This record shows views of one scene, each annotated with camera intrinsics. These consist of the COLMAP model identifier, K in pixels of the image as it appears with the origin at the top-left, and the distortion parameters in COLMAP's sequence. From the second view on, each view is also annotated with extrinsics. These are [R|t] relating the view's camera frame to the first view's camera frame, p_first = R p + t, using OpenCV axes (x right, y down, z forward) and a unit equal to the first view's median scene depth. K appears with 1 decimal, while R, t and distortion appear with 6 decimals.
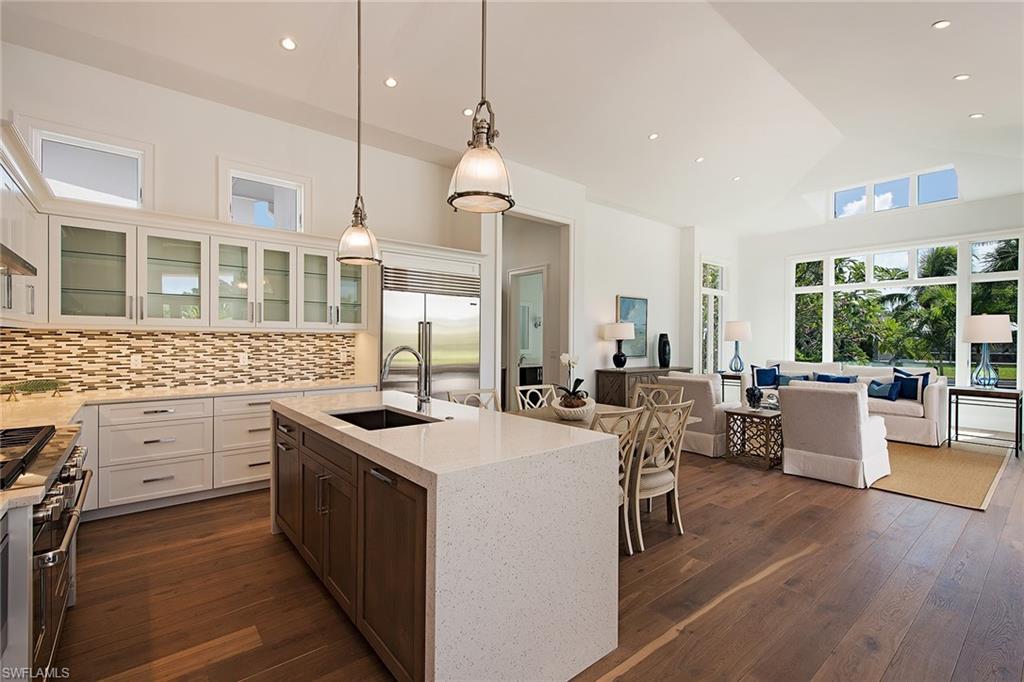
lens RADIAL K [[458.5, 0, 512.3], [0, 458.5, 341.1], [0, 0, 1]] dist [-0.001569, -0.000069]
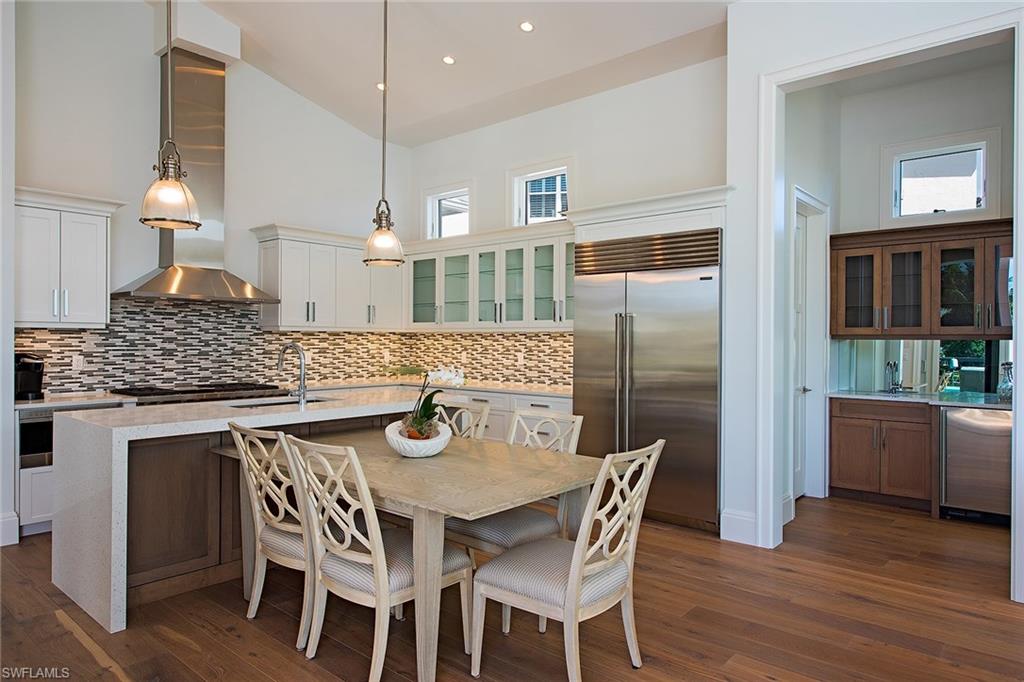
lens RADIAL K [[639.5, 0, 512.1], [0, 639.5, 340.7], [0, 0, 1]] dist [-0.001149, -0.001647]
pose [[0.167047, -0.001820, -0.985947, 0.824829], [-0.008814, 0.999956, -0.003339, 0.003754], [0.985910, 0.009248, 0.167023, 0.755286]]
